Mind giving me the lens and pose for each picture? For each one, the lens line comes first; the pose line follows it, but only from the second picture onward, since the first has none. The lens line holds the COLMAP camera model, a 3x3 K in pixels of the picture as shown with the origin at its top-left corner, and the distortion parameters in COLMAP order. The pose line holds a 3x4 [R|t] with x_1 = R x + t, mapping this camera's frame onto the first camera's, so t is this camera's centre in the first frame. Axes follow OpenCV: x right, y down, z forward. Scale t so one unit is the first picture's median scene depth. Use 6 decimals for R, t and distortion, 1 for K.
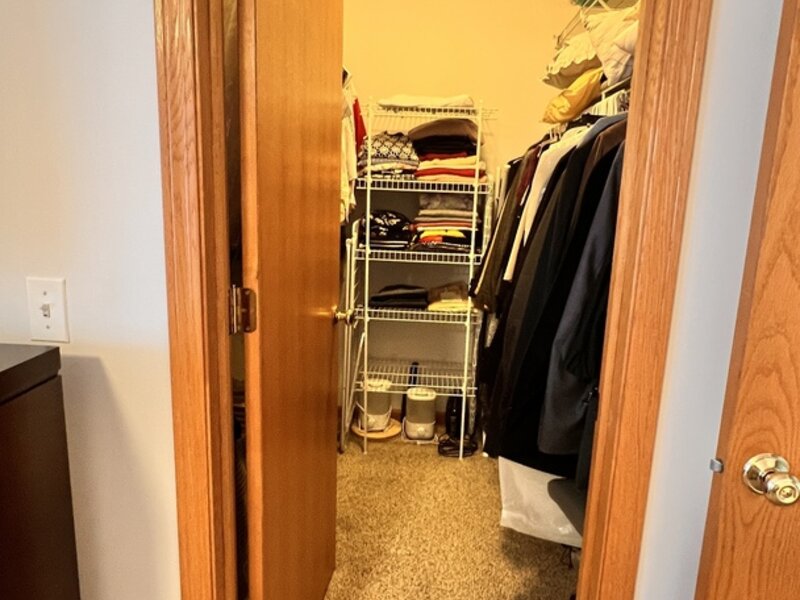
lens RADIAL K [[552.5, 0, 400.0], [0, 552.5, 300.0], [0, 0, 1]] dist [0.006299, 0.000115]
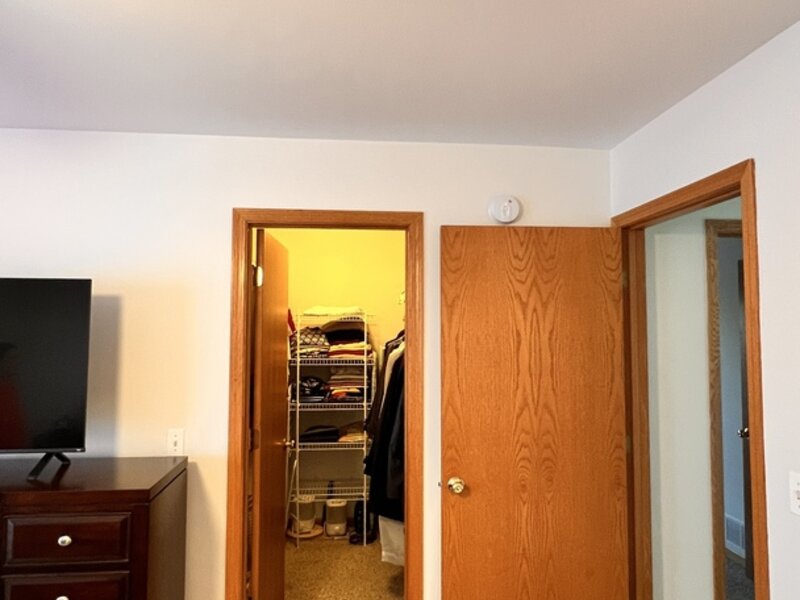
lens RADIAL K [[552.5, 0, 400.0], [0, 552.5, 300.0], [0, 0, 1]] dist [0.006299, 0.000115]
pose [[0.987570, -0.024381, 0.155280, -0.009604], [0.062137, 0.967983, -0.243203, 0.022501], [-0.144379, 0.249828, 0.957466, -0.597019]]
